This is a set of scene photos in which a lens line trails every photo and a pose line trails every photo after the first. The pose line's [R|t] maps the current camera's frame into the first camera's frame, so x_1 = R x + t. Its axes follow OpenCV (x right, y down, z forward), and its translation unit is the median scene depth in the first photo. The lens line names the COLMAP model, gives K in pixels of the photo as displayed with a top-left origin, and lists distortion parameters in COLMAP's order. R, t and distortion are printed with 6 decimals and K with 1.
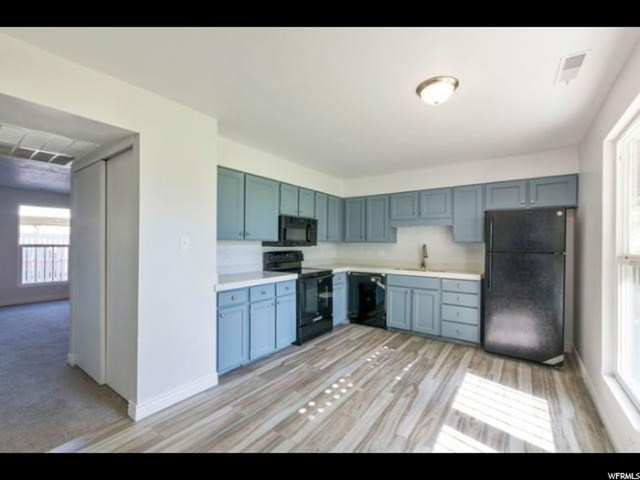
lens RADIAL K [[284.8, 0, 318.6], [0, 284.8, 246.1], [0, 0, 1]] dist [0.004178, 0.000156]
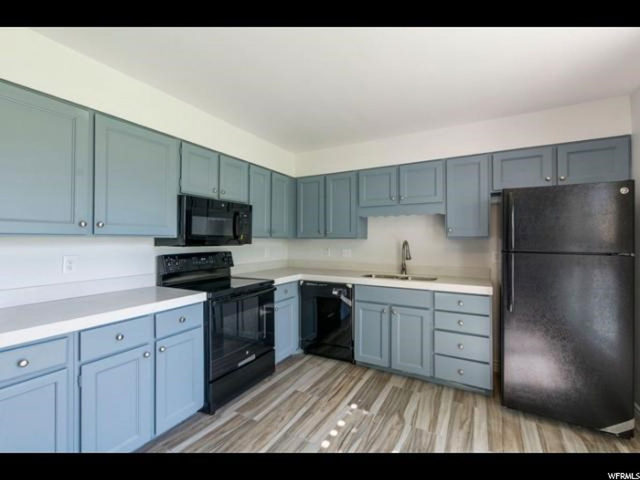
lens RADIAL K [[284.8, 0, 321.8], [0, 284.8, 238.7], [0, 0, 1]] dist [0.004178, 0.000156]
pose [[0.993059, -0.005765, 0.117478, 0.088727], [0.007158, 0.999909, -0.011436, -0.005434], [-0.117401, 0.012198, 0.993010, 0.353873]]
